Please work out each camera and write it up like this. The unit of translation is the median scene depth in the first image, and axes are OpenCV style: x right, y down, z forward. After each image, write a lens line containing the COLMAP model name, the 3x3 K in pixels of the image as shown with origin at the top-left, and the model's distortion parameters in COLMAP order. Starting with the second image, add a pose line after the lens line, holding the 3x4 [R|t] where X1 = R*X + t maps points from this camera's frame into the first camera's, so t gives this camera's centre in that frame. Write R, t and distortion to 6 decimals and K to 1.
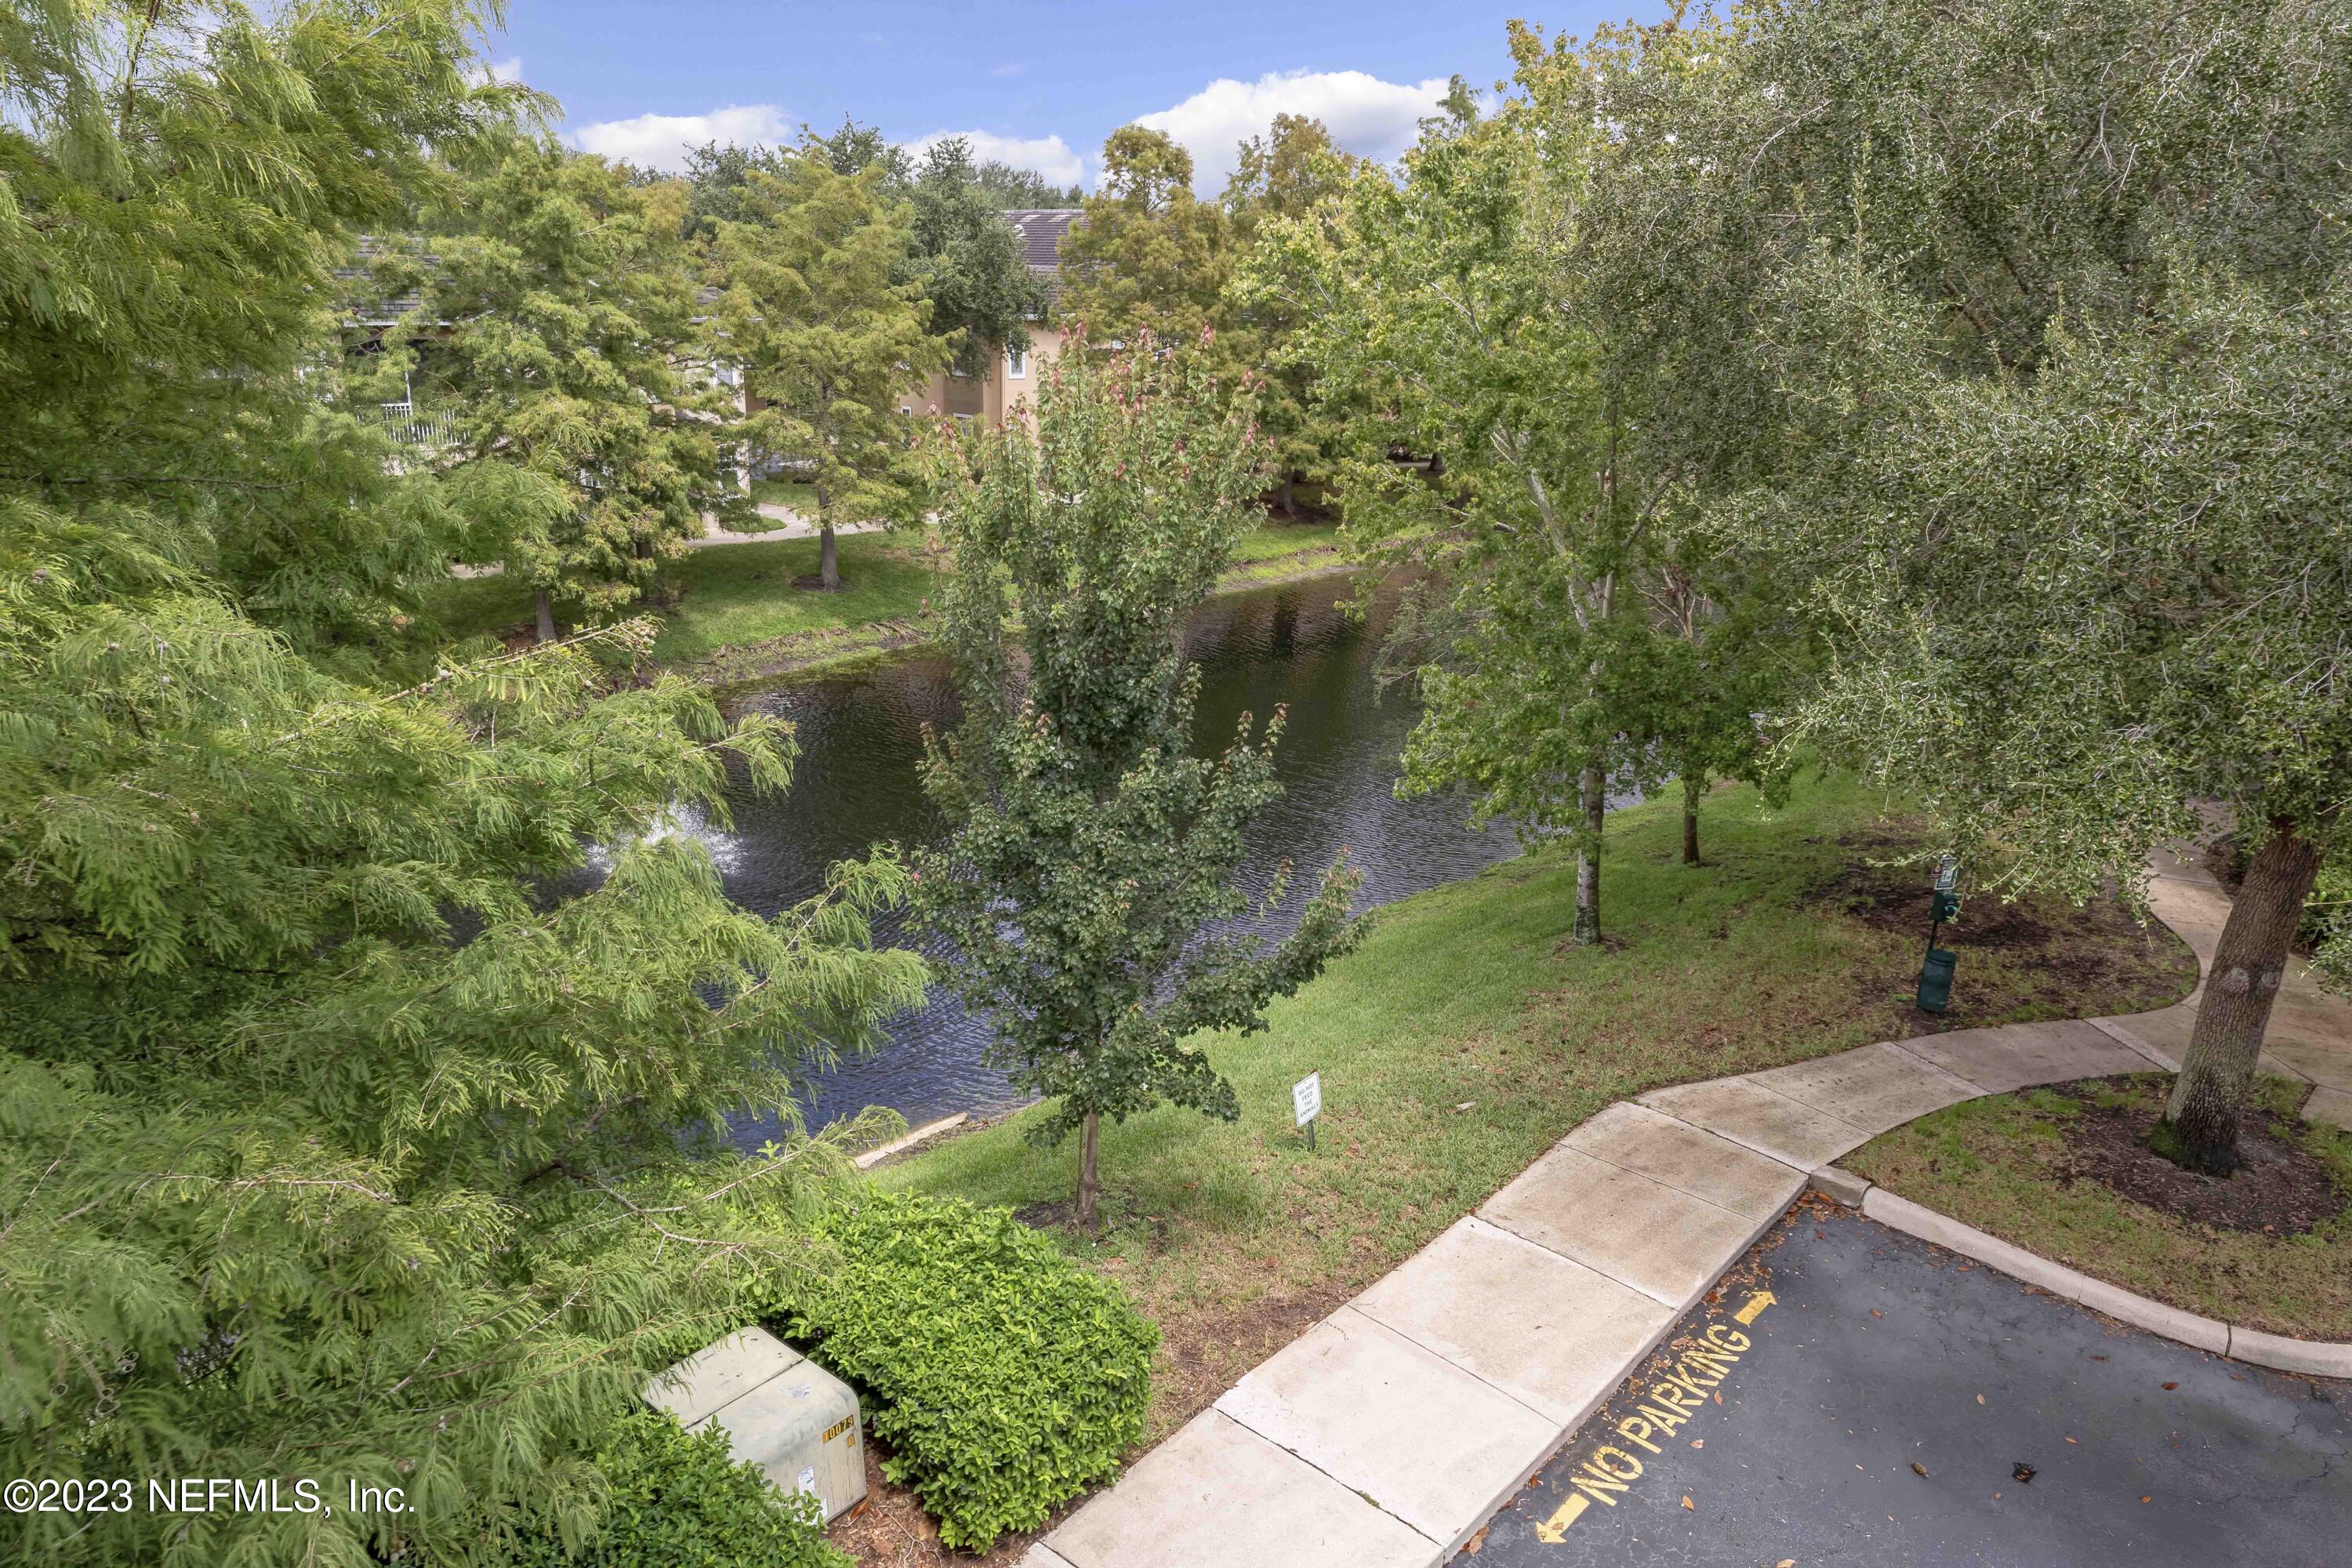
lens RADIAL K [[1526.1, 0, 1170.0], [0, 1526.1, 793.1], [0, 0, 1]] dist [0.000143, -0.008498]
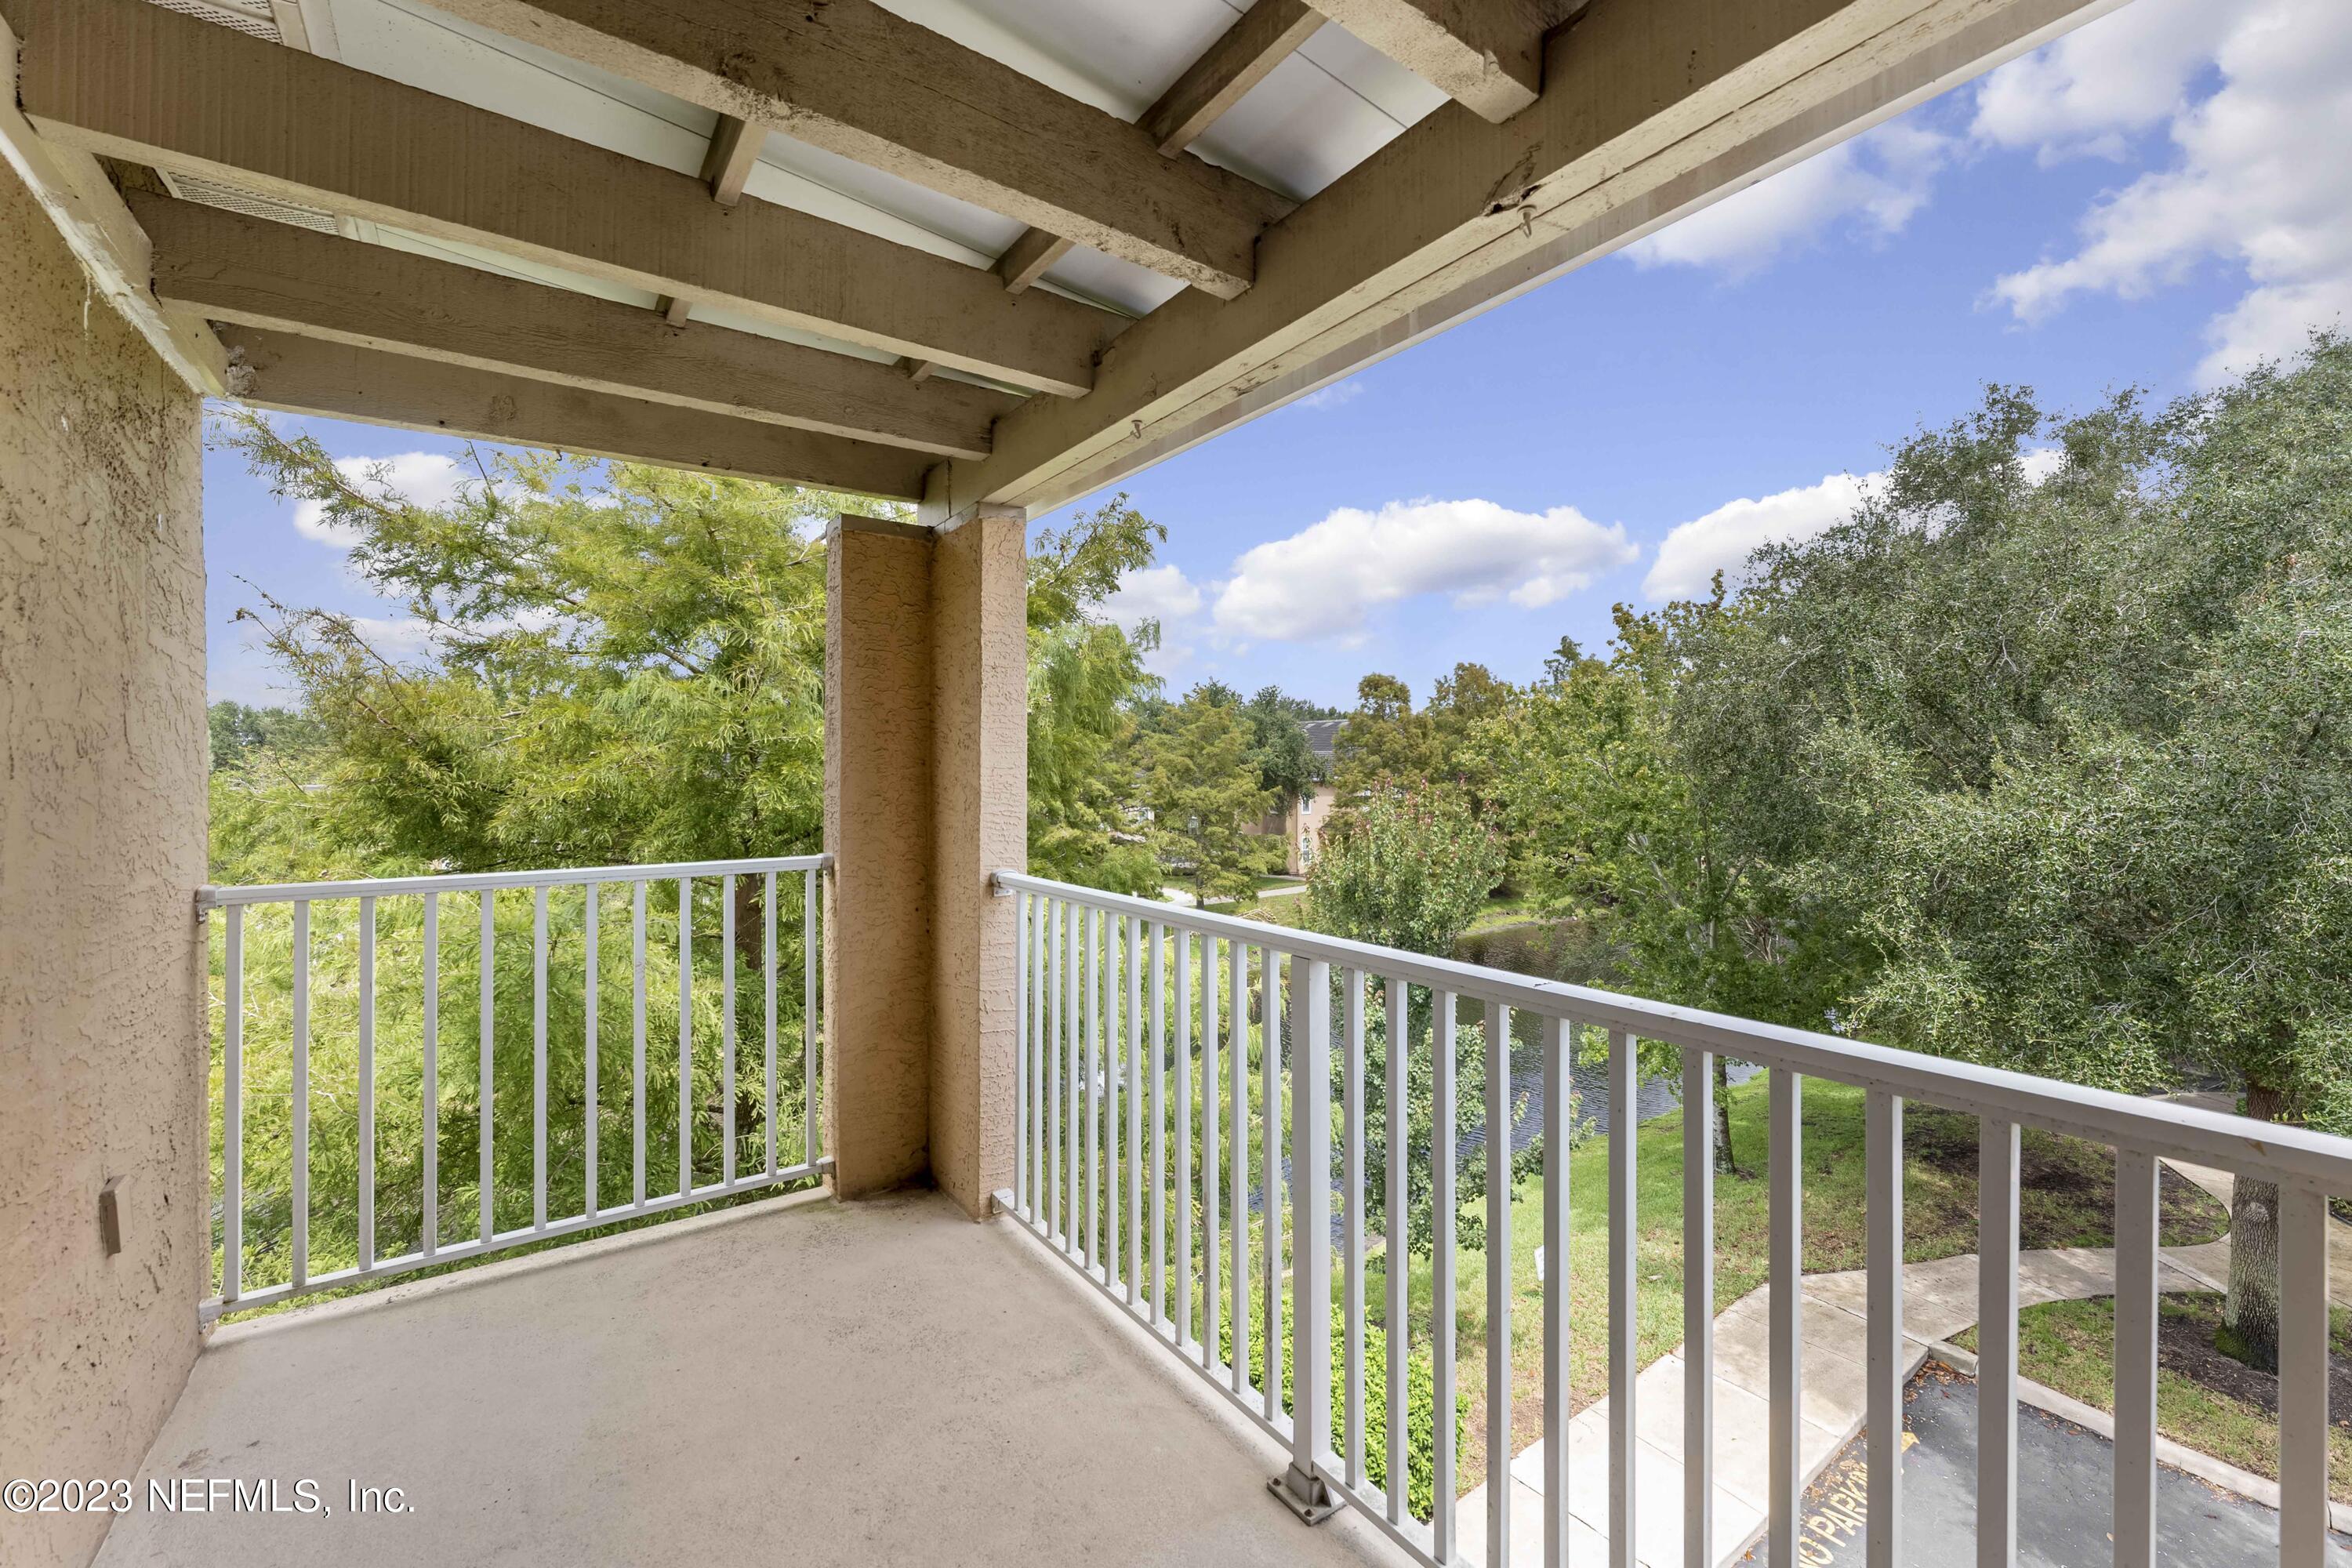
lens RADIAL K [[938.5, 0, 1184.1], [0, 938.5, 778.5], [0, 0, 1]] dist [-0.010837, 0.001518]
pose [[0.976658, -0.030188, -0.212669, -0.048706], [-0.035052, 0.954405, -0.296449, 0.030246], [0.211921, 0.296983, 0.931069, -0.088684]]
